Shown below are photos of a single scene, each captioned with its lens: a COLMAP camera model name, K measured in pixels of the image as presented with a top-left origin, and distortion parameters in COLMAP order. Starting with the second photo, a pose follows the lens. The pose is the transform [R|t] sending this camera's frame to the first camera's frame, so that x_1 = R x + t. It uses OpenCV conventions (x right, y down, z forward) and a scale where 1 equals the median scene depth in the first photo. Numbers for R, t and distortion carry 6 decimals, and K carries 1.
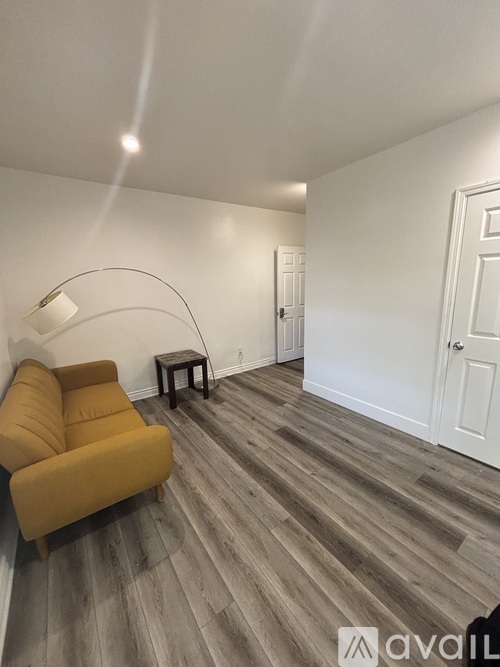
lens RADIAL K [[269.9, 0, 248.0], [0, 269.9, 334.7], [0, 0, 1]] dist [0.006366, 0.000219]
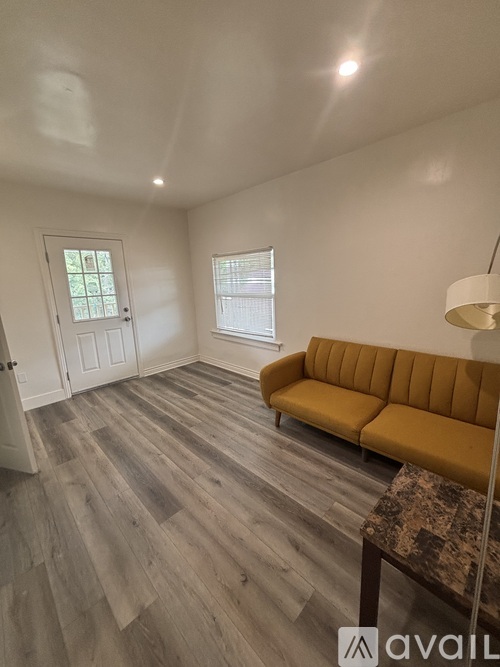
lens RADIAL K [[269.9, 0, 249.0], [0, 269.9, 336.3], [0, 0, 1]] dist [0.006366, 0.000219]
pose [[-0.983708, 0.107579, -0.144031, -0.018371], [0.040699, 0.913651, 0.404457, -0.374547], [0.175105, 0.392006, -0.903144, 1.874810]]
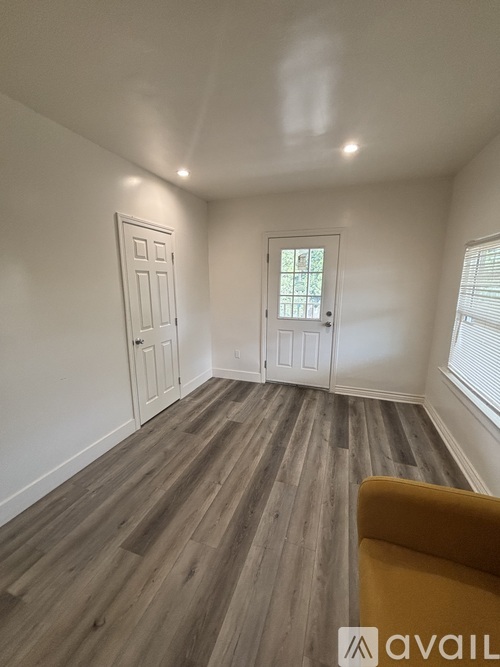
lens RADIAL K [[269.9, 0, 251.6], [0, 269.9, 335.6], [0, 0, 1]] dist [0.006366, 0.000219]
pose [[-0.575777, -0.139877, 0.805553, -0.548642], [0.176637, 0.940708, 0.289598, -0.259788], [-0.798298, 0.309035, -0.516931, 1.239741]]
